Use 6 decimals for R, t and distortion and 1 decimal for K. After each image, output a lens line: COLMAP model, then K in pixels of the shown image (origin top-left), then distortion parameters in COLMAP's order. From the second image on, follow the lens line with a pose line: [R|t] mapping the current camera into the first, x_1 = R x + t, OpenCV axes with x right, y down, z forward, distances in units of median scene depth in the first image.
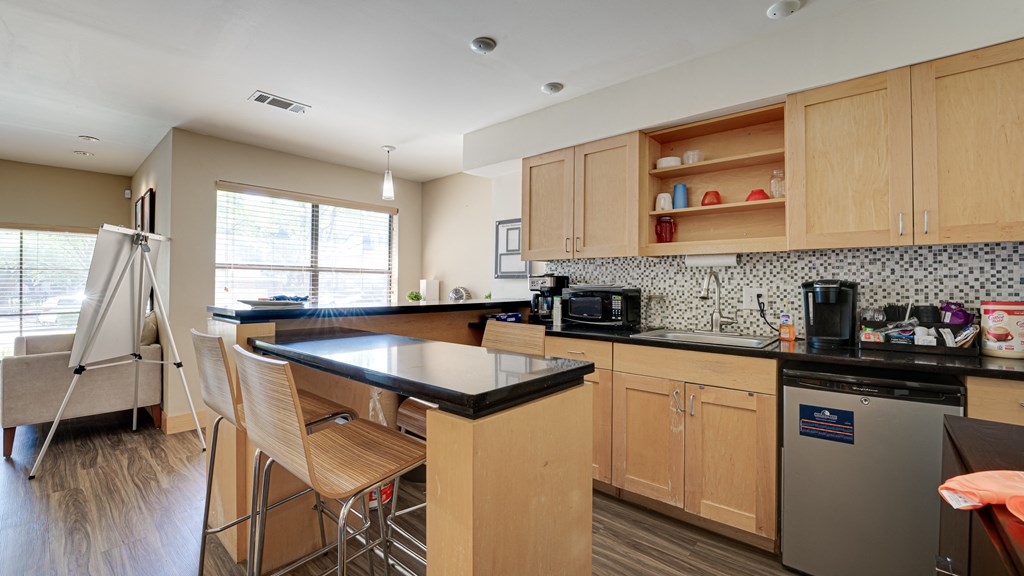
lens RADIAL K [[419.2, 0, 512.5], [0, 419.2, 282.4], [0, 0, 1]] dist [-0.022964, 0.000314]
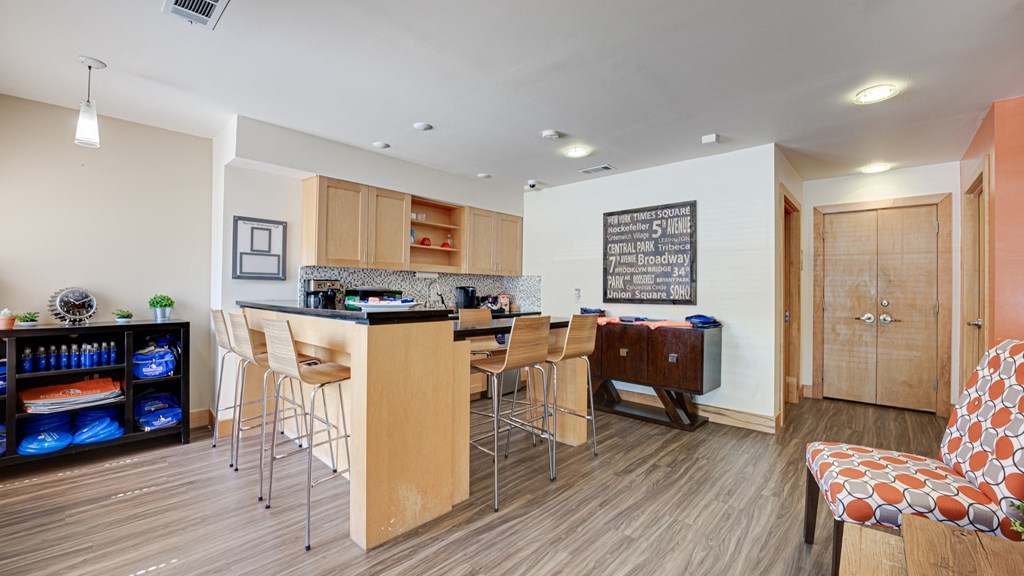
lens RADIAL K [[419.2, 0, 513.3], [0, 419.2, 289.4], [0, 0, 1]] dist [-0.022964, 0.000314]
pose [[0.030164, 0.003687, 0.999538, -1.033509], [-0.011916, 0.999923, -0.003329, 0.010034], [-0.999474, -0.011810, 0.030205, 0.415541]]
